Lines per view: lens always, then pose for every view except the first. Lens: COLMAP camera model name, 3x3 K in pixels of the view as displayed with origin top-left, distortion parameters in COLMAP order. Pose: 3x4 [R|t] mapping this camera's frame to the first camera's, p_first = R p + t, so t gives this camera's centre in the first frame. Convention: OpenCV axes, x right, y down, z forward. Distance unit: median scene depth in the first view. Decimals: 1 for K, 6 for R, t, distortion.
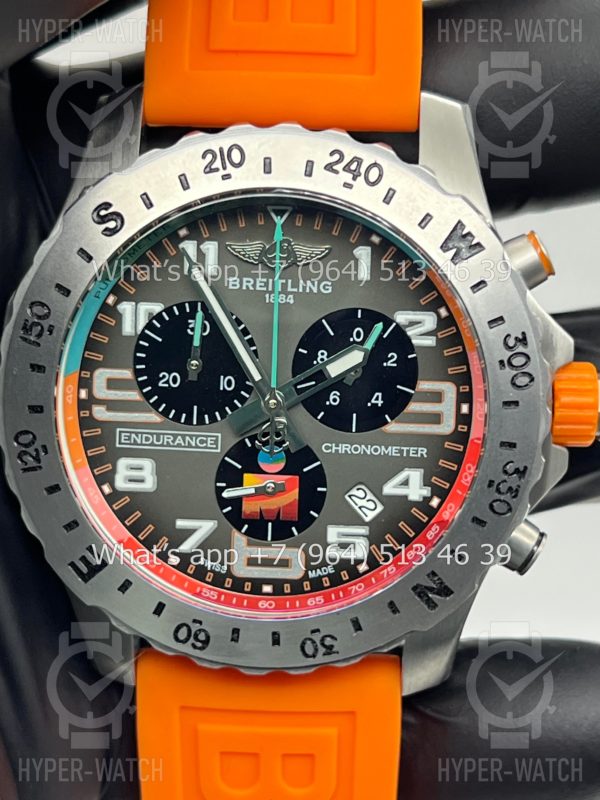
lens RADIAL K [[1964.6, 0, 281.1], [0, 1964.6, 402.1], [0, 0, 1]] dist [0.383860, 0.000000]
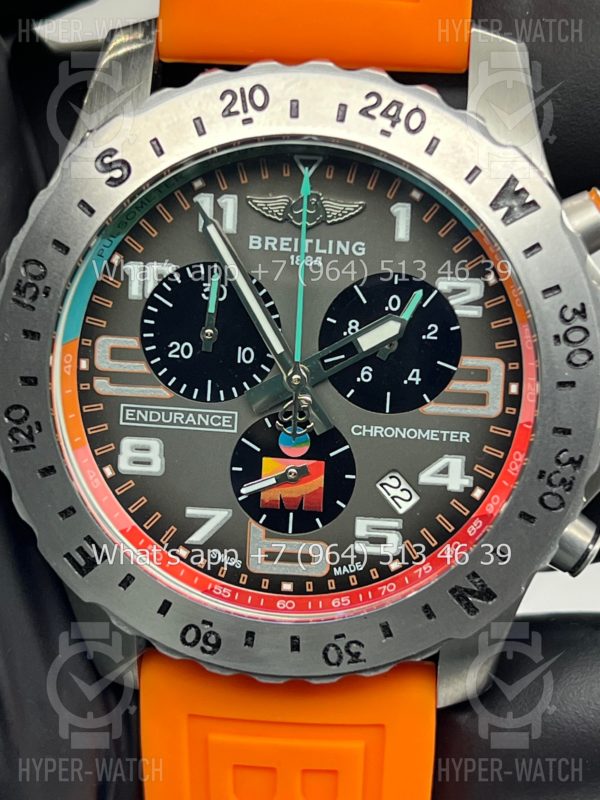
lens RADIAL K [[1964.6, 0, 291.3], [0, 1964.6, 397.3], [0, 0, 1]] dist [0.383860, 0.000000]
pose [[0.999664, 0.017731, -0.018885, 0.010299], [-0.017362, 0.999659, 0.019503, -0.008372], [0.019224, -0.019168, 0.999631, 0.112893]]
